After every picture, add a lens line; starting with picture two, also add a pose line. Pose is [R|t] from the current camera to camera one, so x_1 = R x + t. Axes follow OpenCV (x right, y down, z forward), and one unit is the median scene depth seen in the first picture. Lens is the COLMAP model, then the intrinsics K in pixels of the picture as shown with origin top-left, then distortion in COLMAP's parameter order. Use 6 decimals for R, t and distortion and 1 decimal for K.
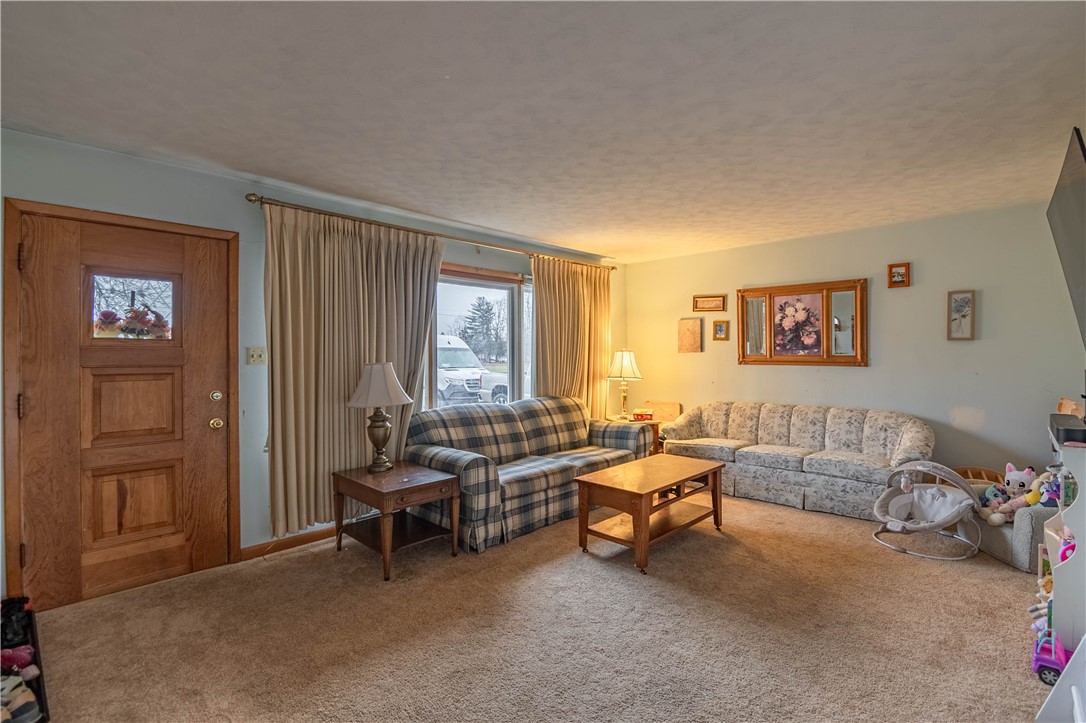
lens RADIAL K [[494.0, 0, 543.0], [0, 494.0, 358.7], [0, 0, 1]] dist [0.005919, 0.000017]
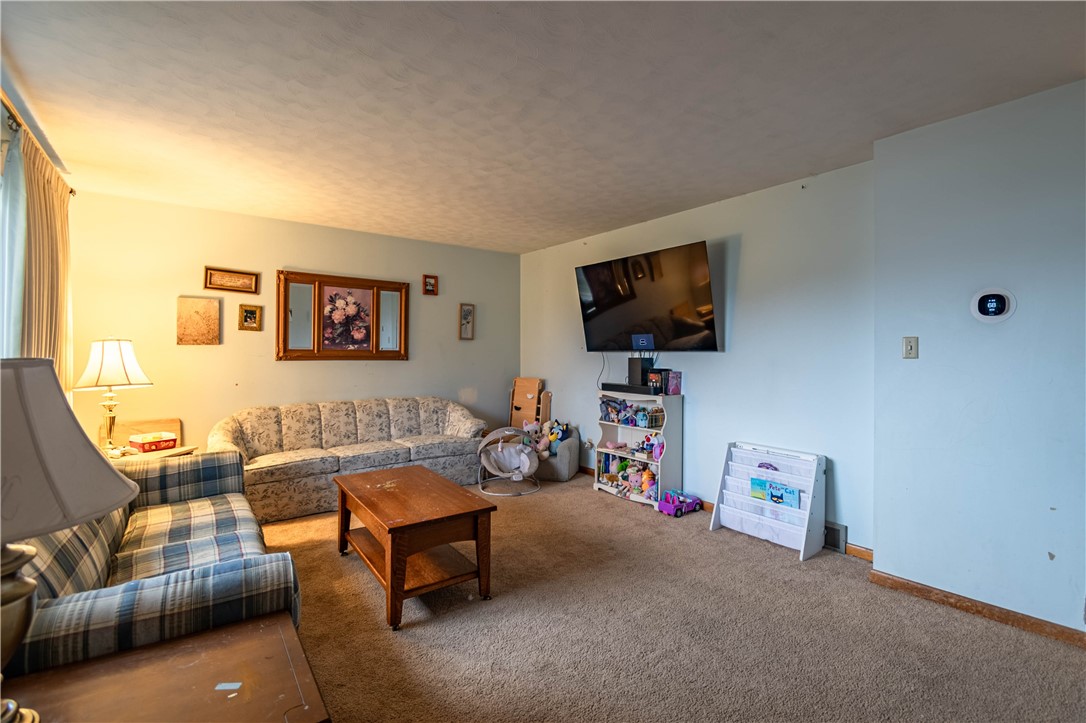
lens RADIAL K [[494.0, 0, 543.2], [0, 494.0, 354.1], [0, 0, 1]] dist [0.005919, 0.000017]
pose [[0.162079, 0.000721, 0.986778, -0.390930], [0.004290, 0.999990, -0.001436, 0.004511], [-0.986769, 0.004466, 0.162074, 0.470300]]
